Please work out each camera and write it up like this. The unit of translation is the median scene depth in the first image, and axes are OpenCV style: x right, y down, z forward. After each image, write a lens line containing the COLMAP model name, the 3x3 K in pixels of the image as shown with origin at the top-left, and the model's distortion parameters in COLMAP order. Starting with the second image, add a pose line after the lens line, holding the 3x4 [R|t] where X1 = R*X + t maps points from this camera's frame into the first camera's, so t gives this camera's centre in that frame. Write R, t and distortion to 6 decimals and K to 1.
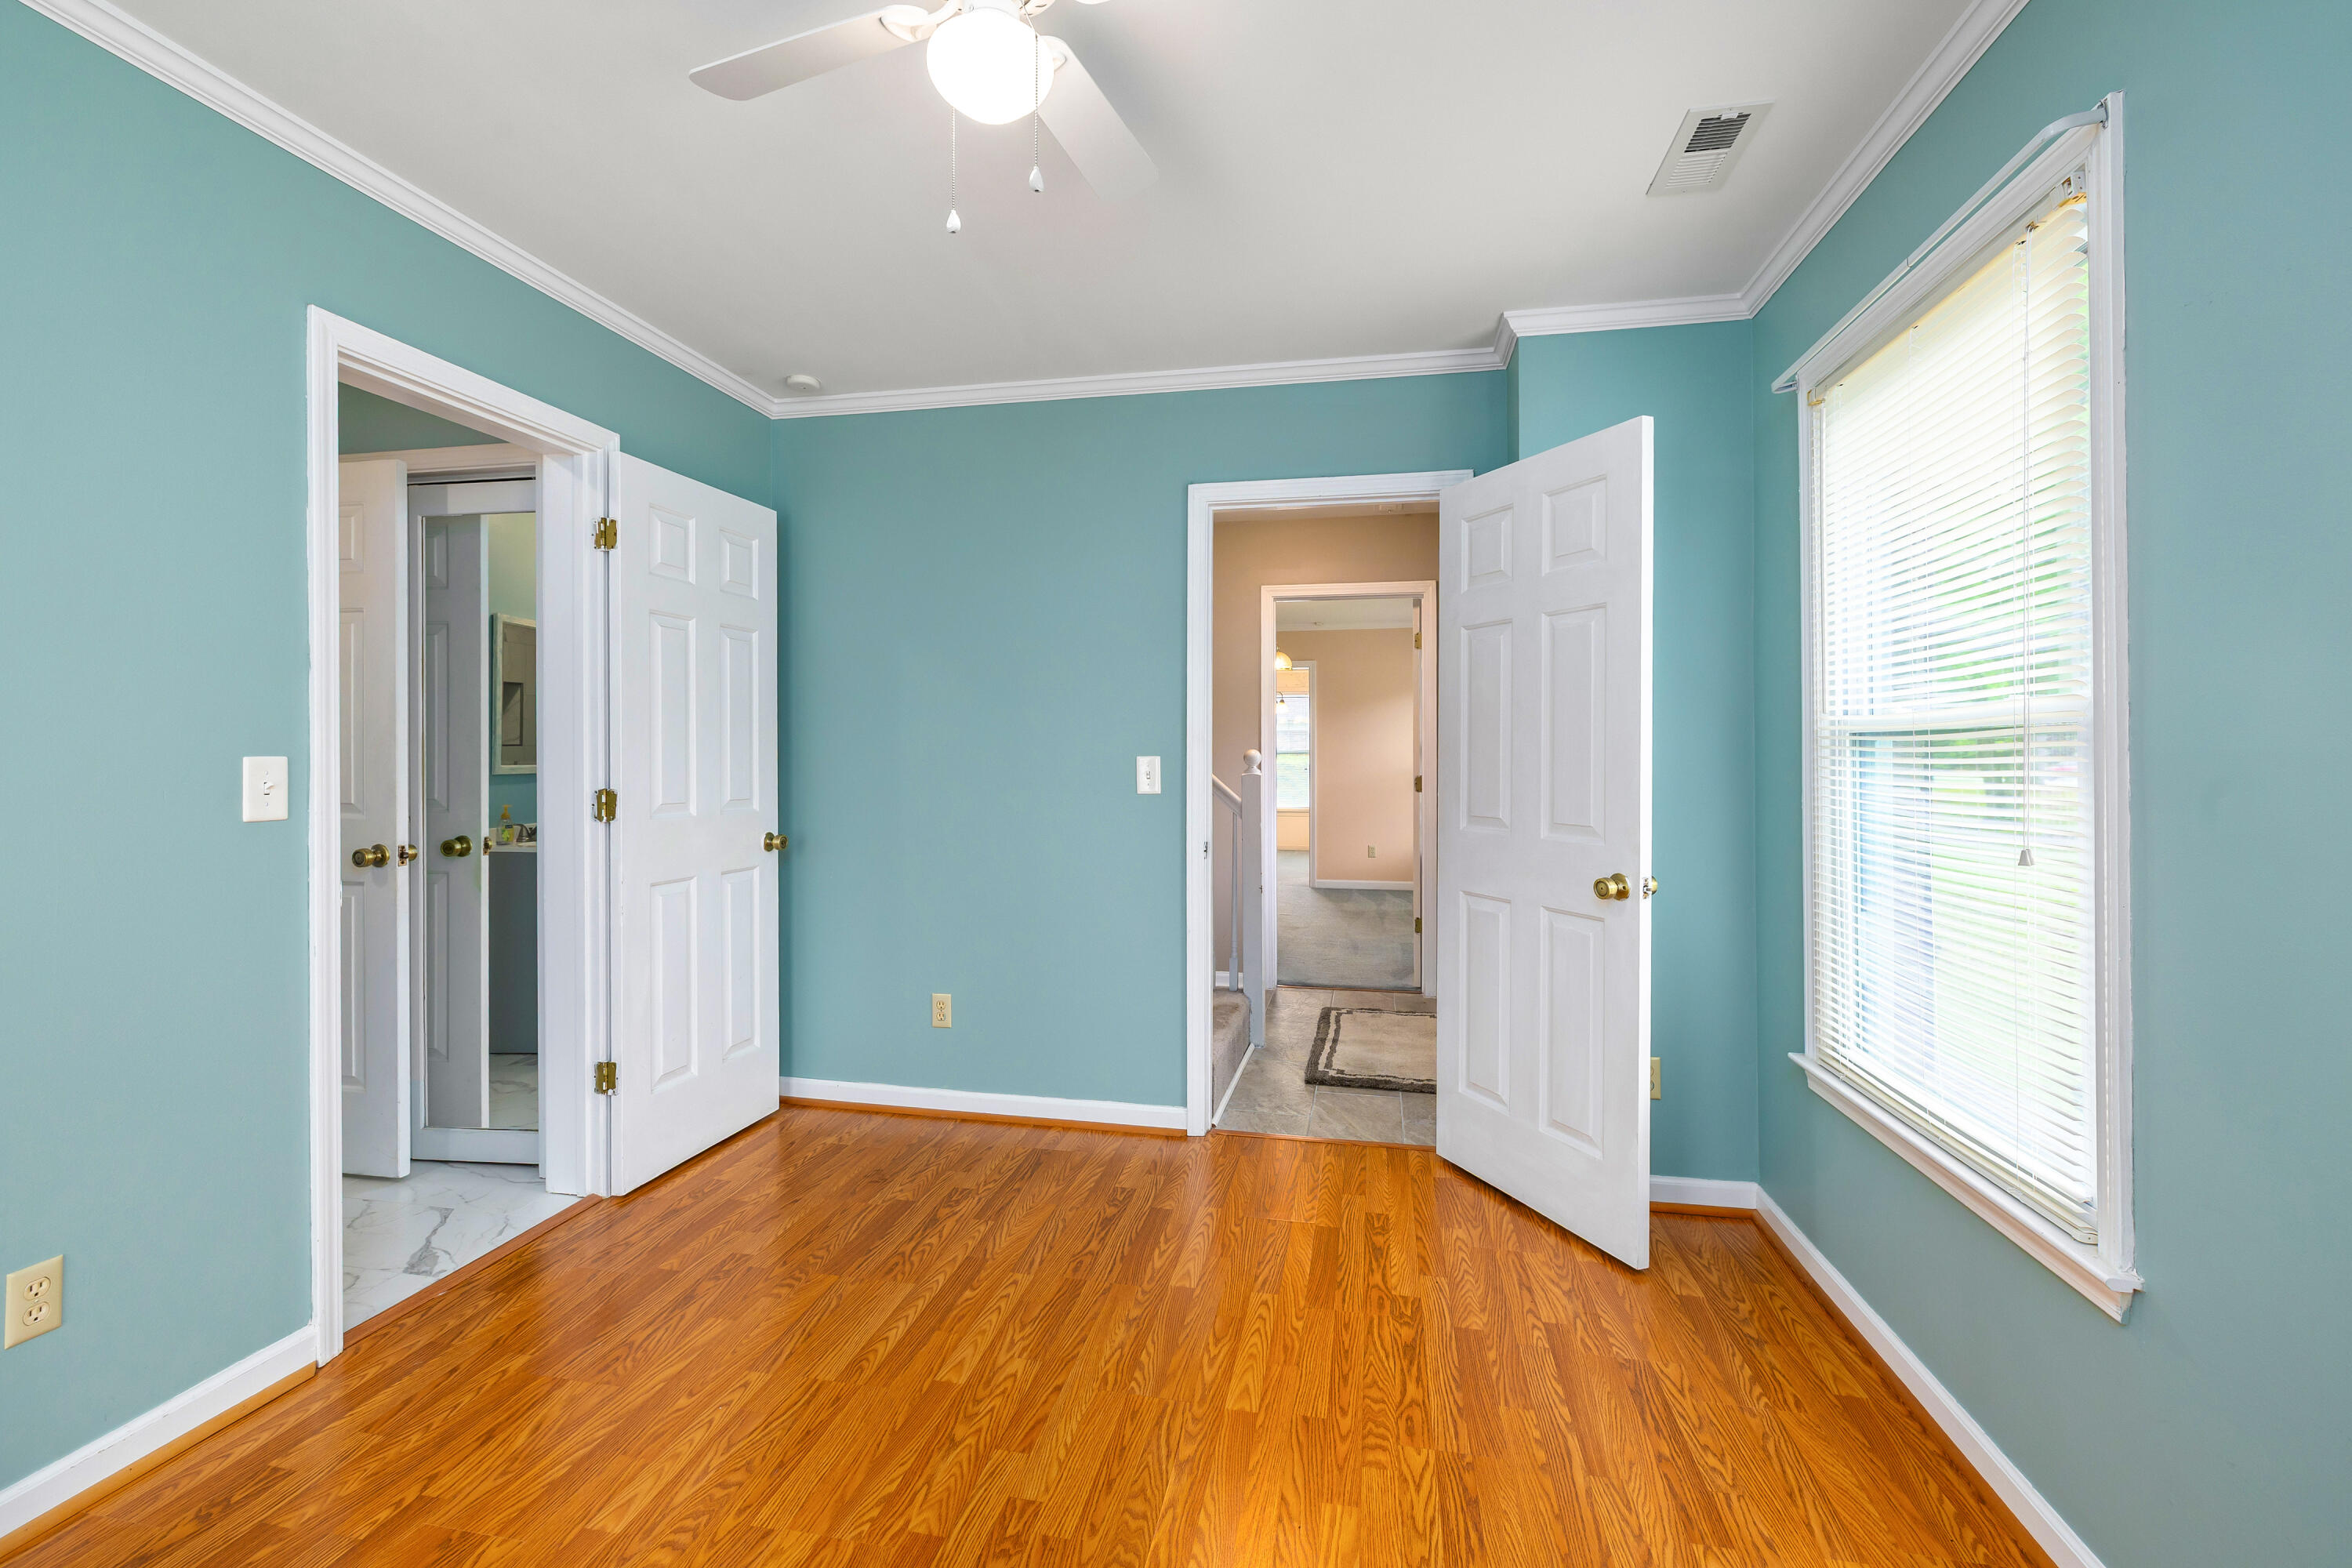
lens RADIAL K [[1012.7, 0, 1163.9], [0, 1012.7, 749.9], [0, 0, 1]] dist [-0.002122, -0.000040]
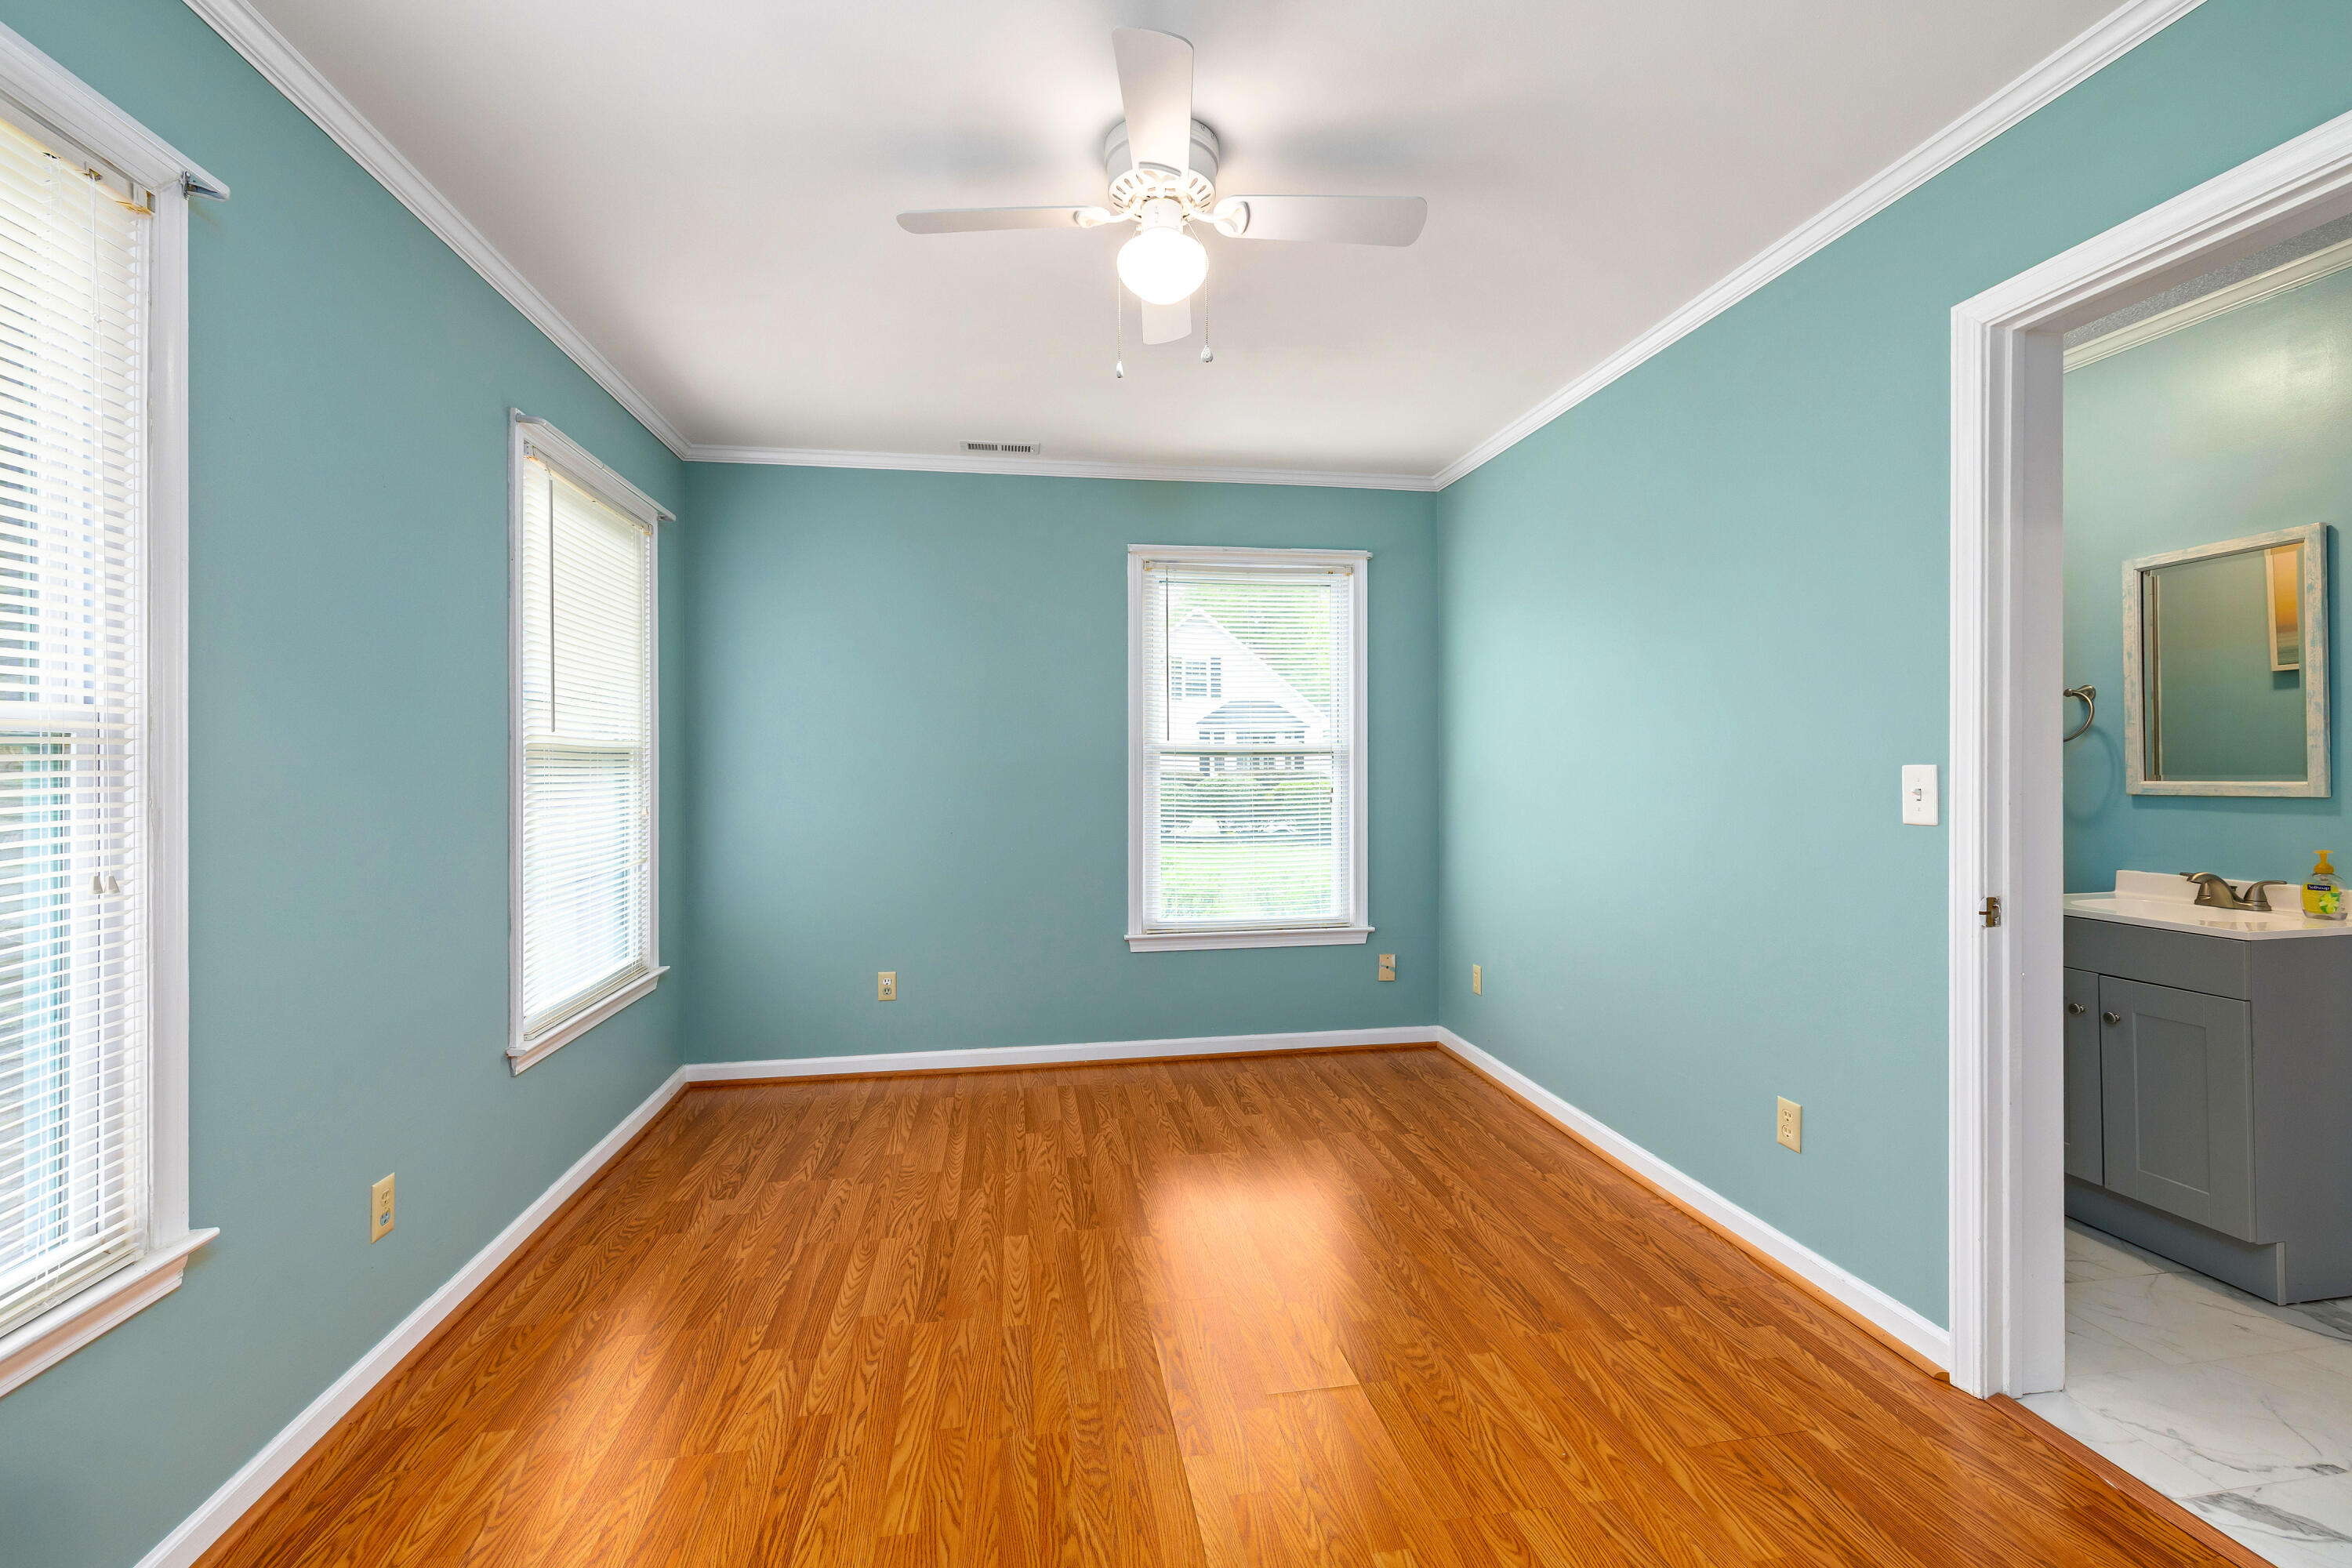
lens RADIAL K [[1012.7, 0, 1176.2], [0, 1012.7, 776.8], [0, 0, 1]] dist [-0.002122, -0.000040]
pose [[-0.934840, 0.005833, -0.355021, 0.232325], [0.006302, 0.999980, -0.000165, 0.014888], [0.355013, -0.002391, -0.934858, 1.751500]]
